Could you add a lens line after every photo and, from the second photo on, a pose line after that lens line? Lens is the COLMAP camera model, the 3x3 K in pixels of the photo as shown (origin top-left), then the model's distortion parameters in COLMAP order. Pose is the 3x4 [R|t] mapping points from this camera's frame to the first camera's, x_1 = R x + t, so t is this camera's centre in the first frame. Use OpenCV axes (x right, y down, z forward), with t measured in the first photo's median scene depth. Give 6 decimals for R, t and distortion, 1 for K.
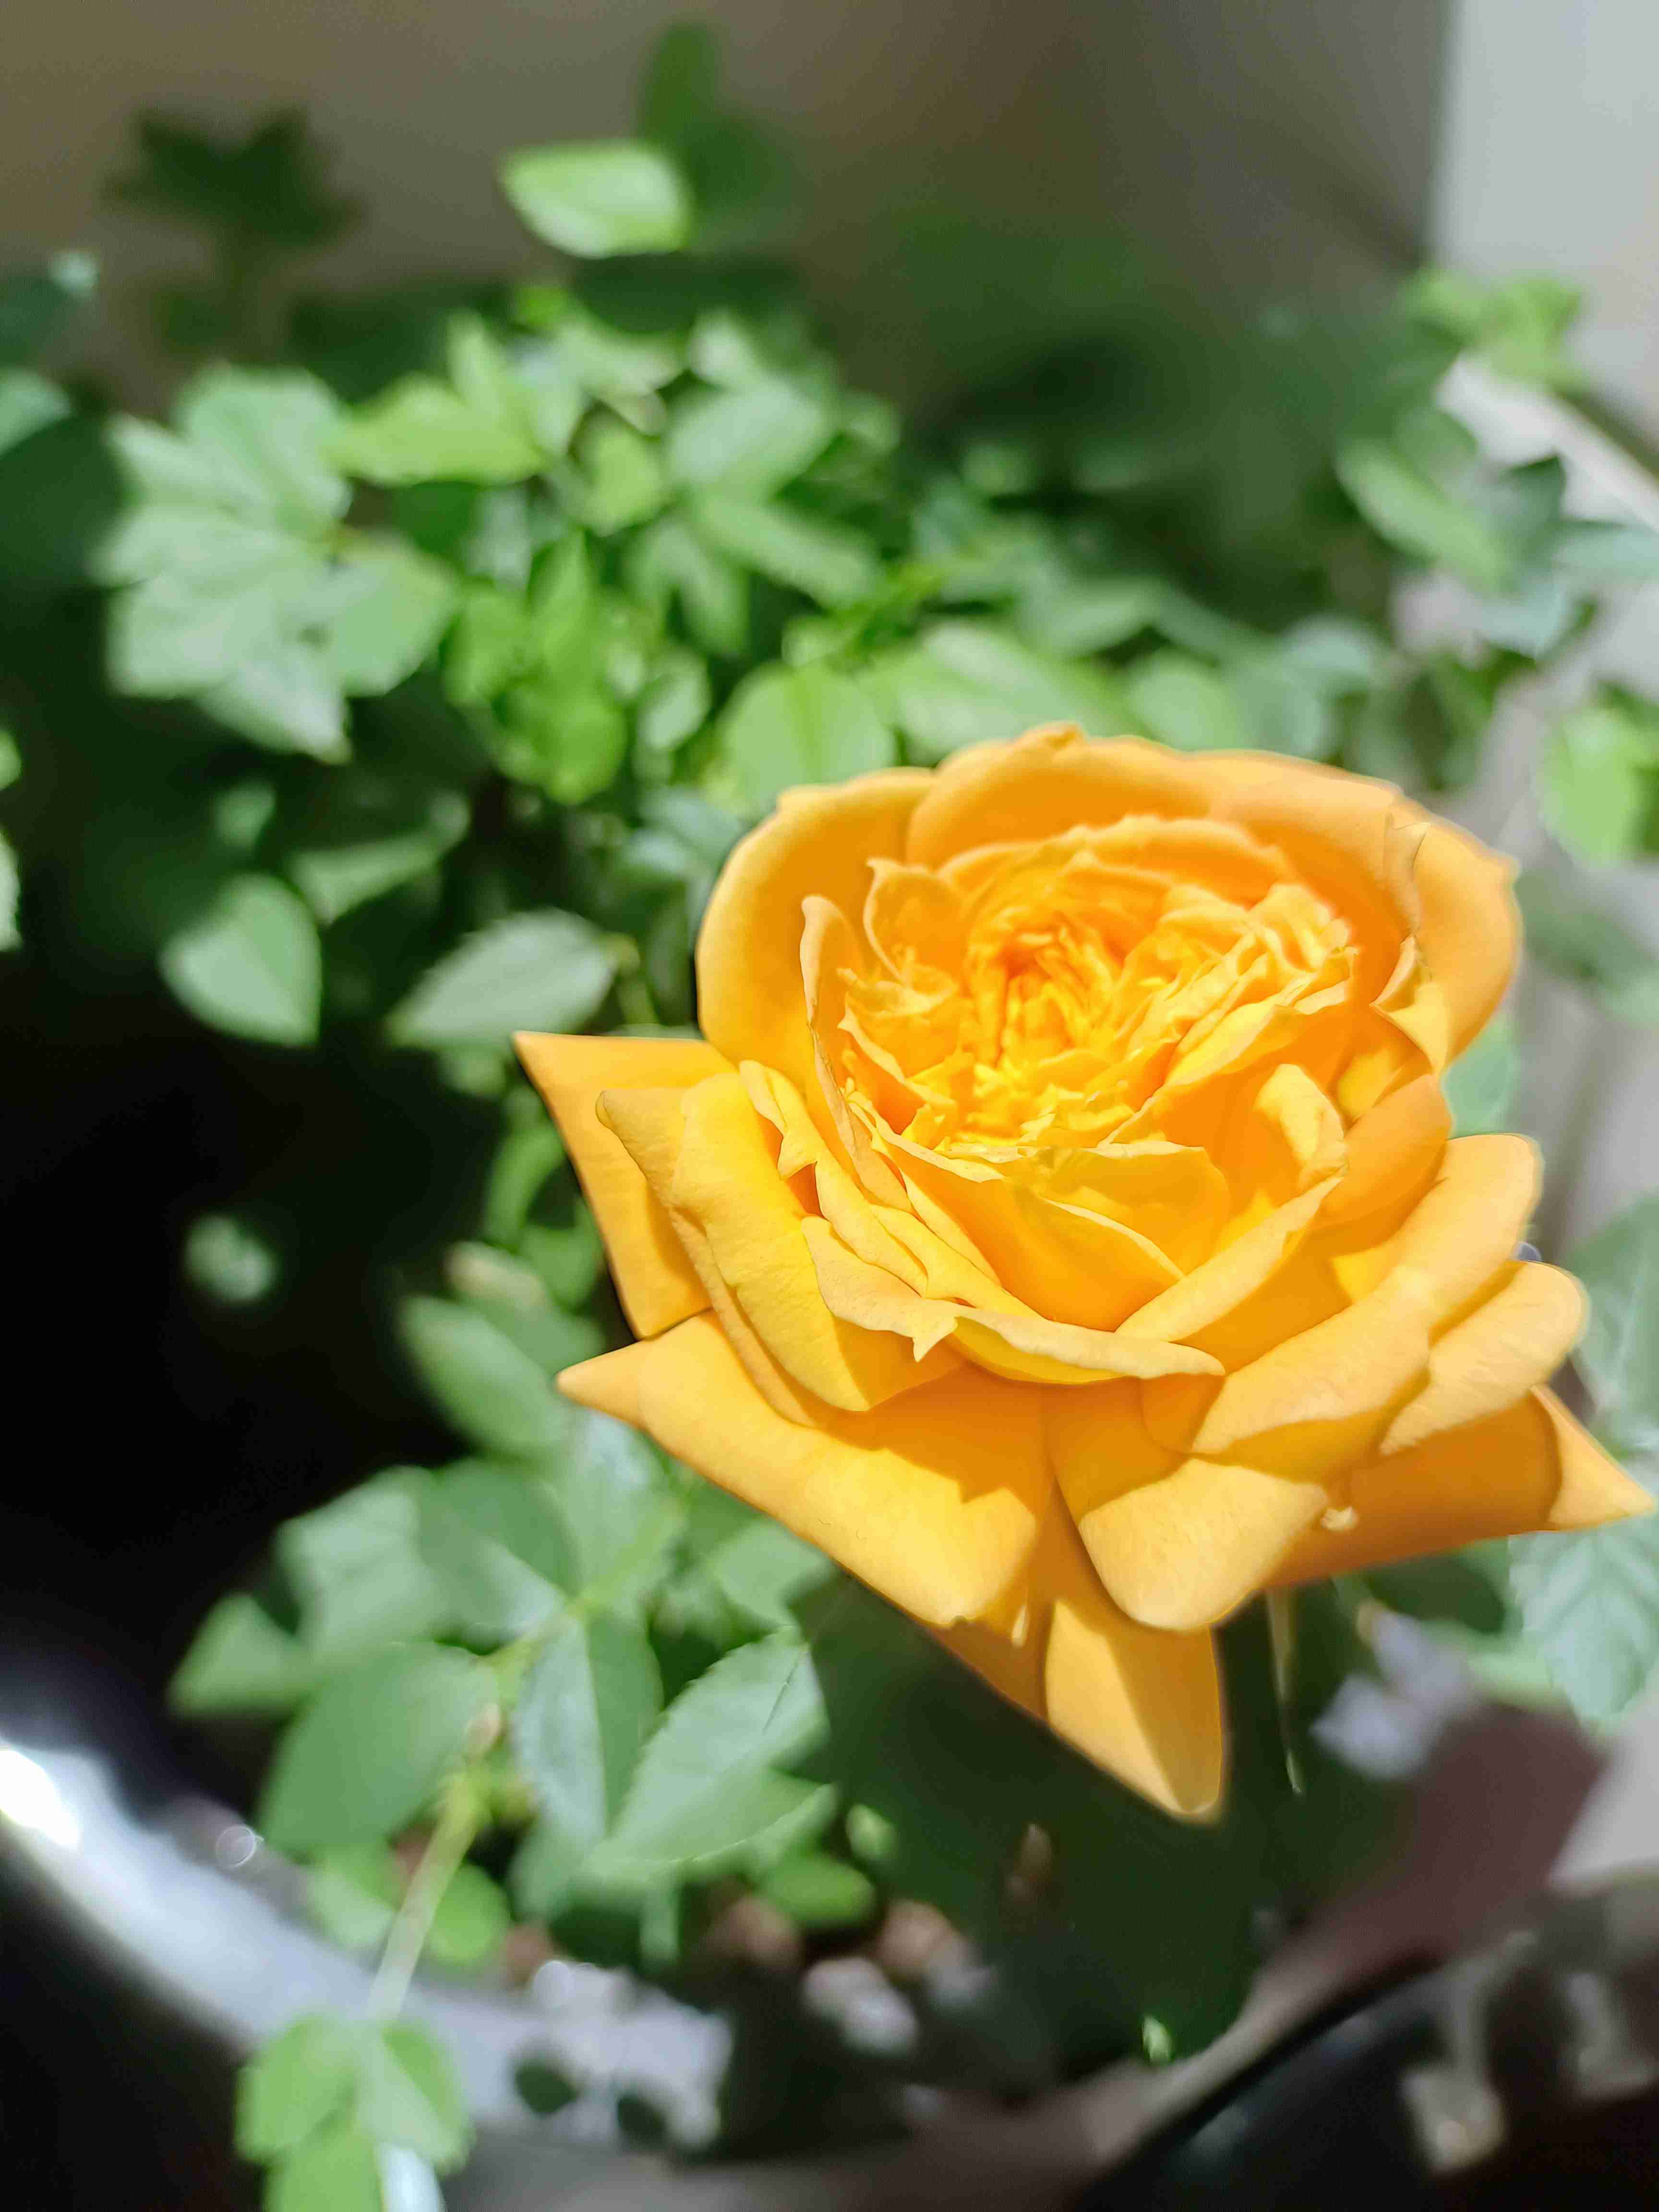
lens RADIAL K [[1614.0, 0, 829.5], [0, 1614.0, 1106.0], [0, 0, 1]] dist [0.000502, -0.001319]
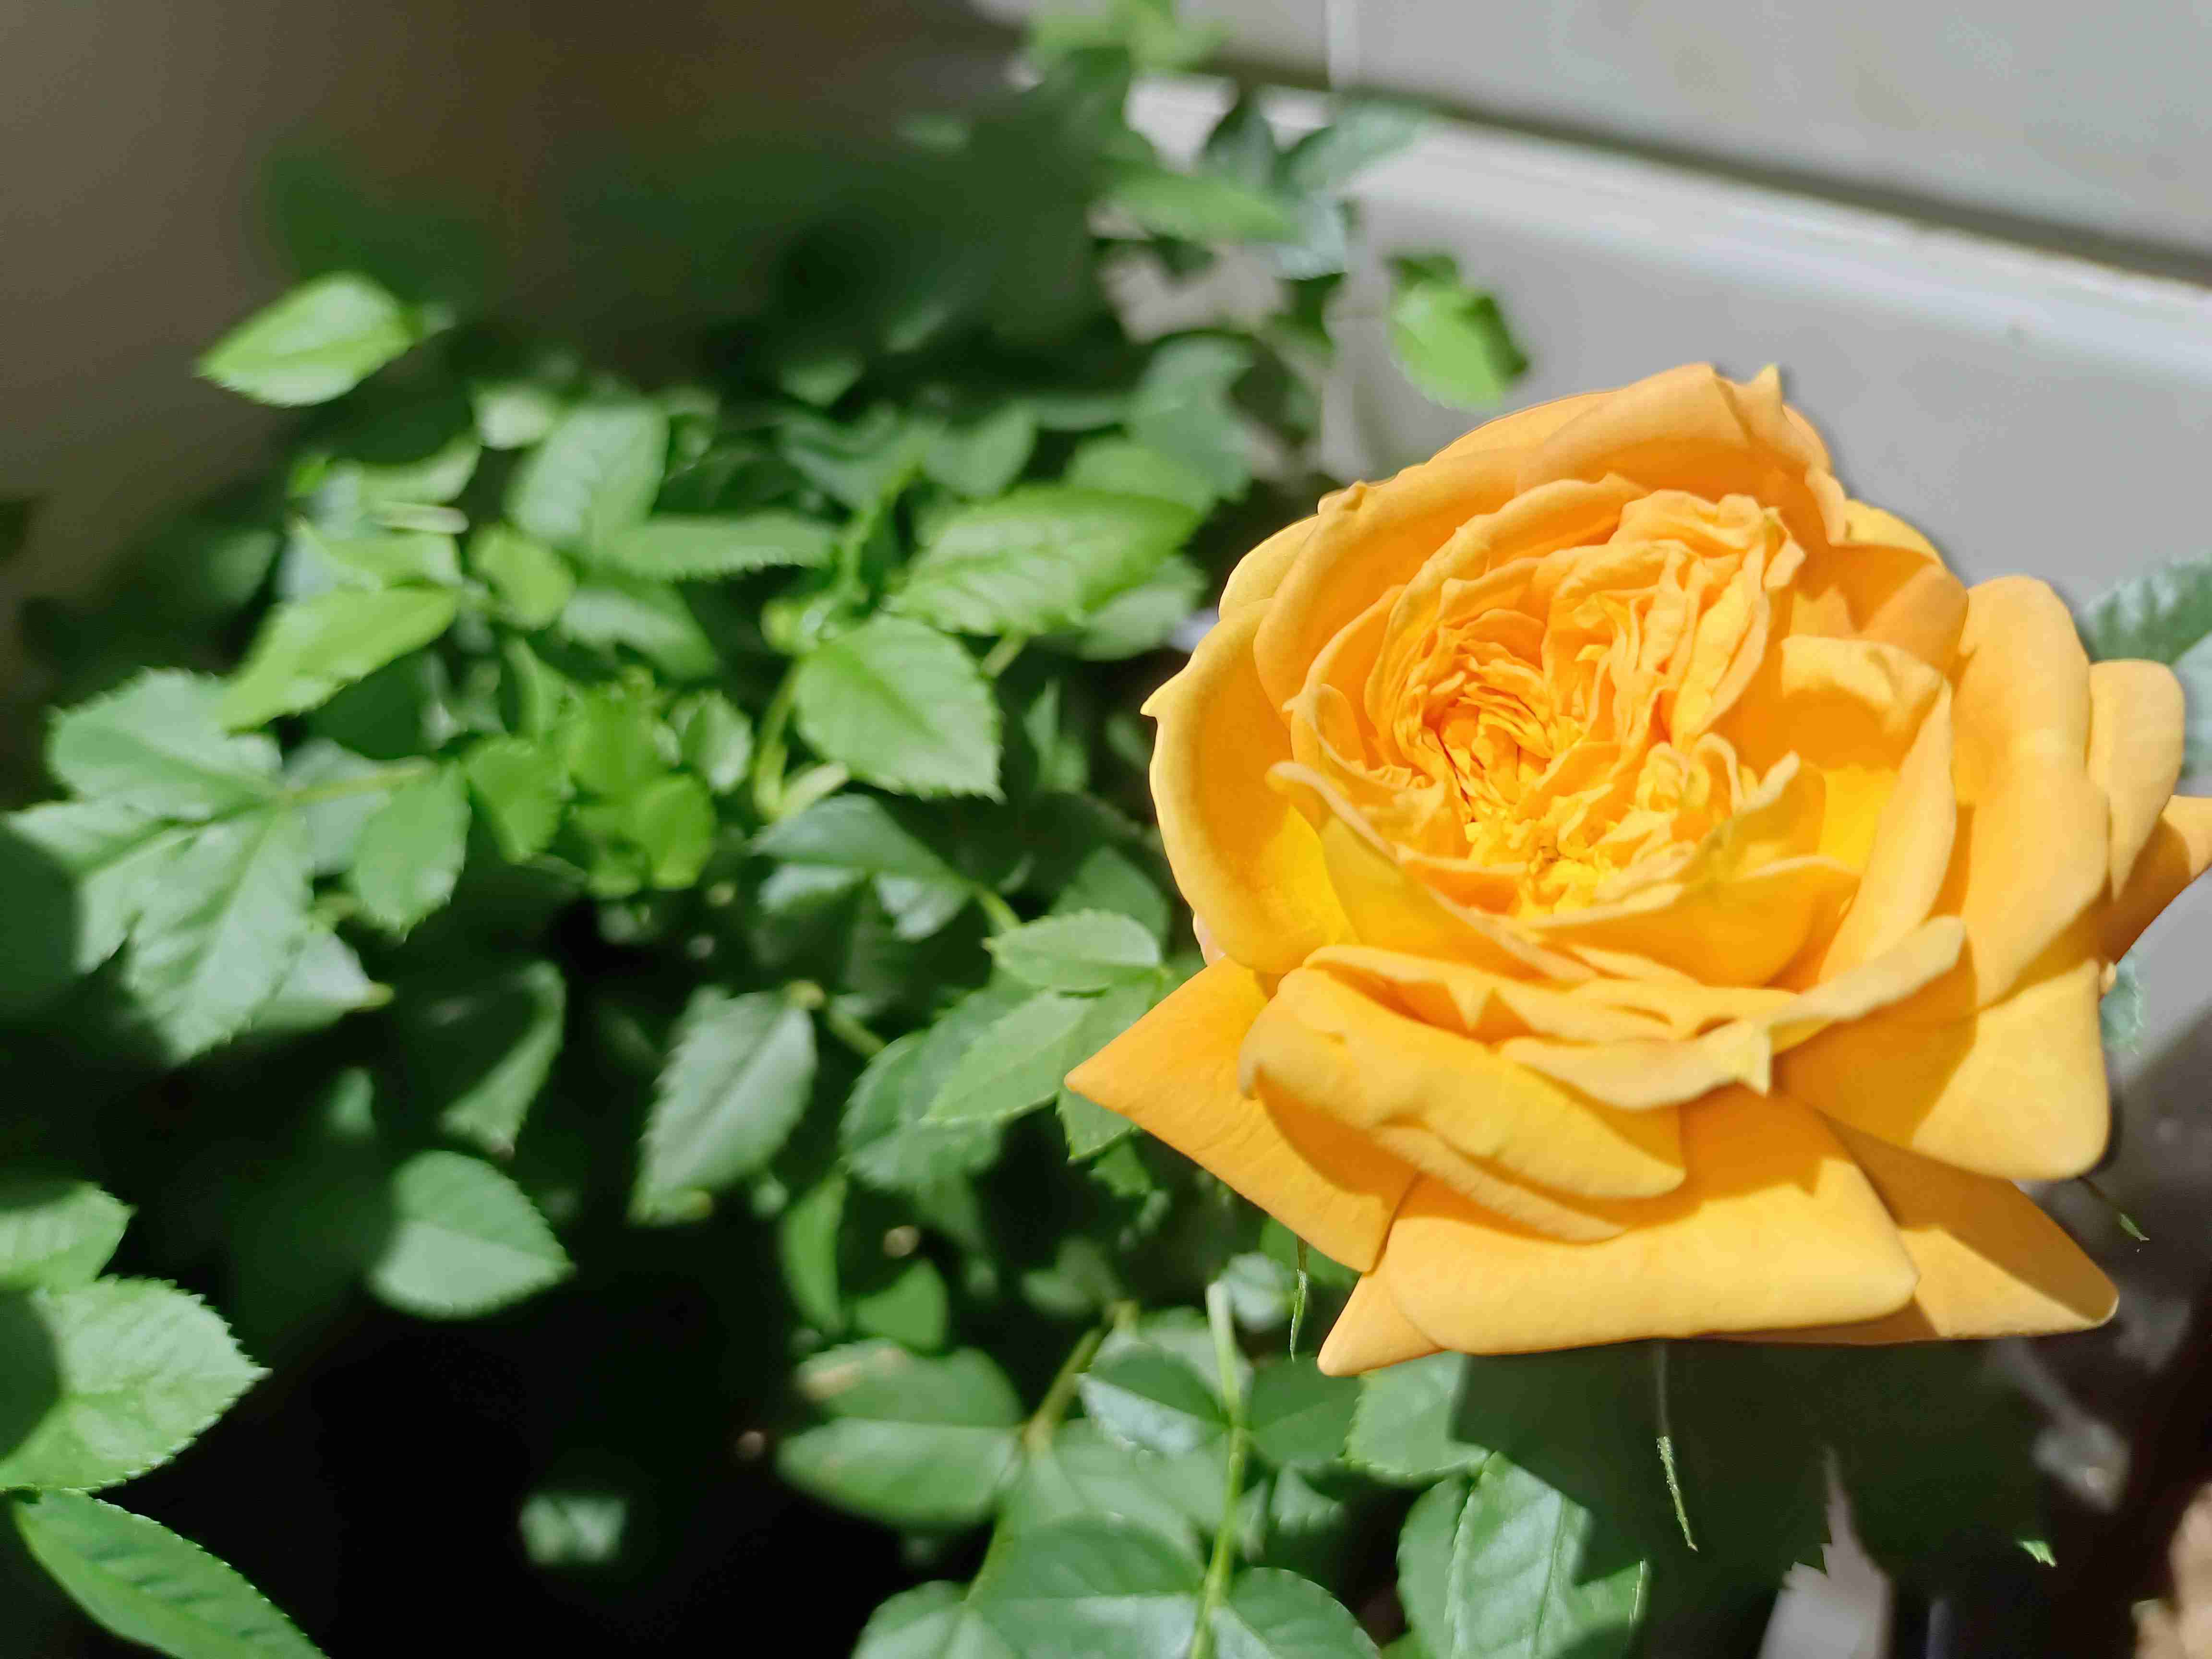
lens RADIAL K [[1583.8, 0, 1106.0], [0, 1583.8, 829.5], [0, 0, 1]] dist [-0.000786, -0.000538]
pose [[0.803754, -0.549989, 0.226920, -0.302417], [0.565892, 0.824456, -0.006154, -0.143026], [-0.183701, 0.133359, 0.973894, 0.125260]]
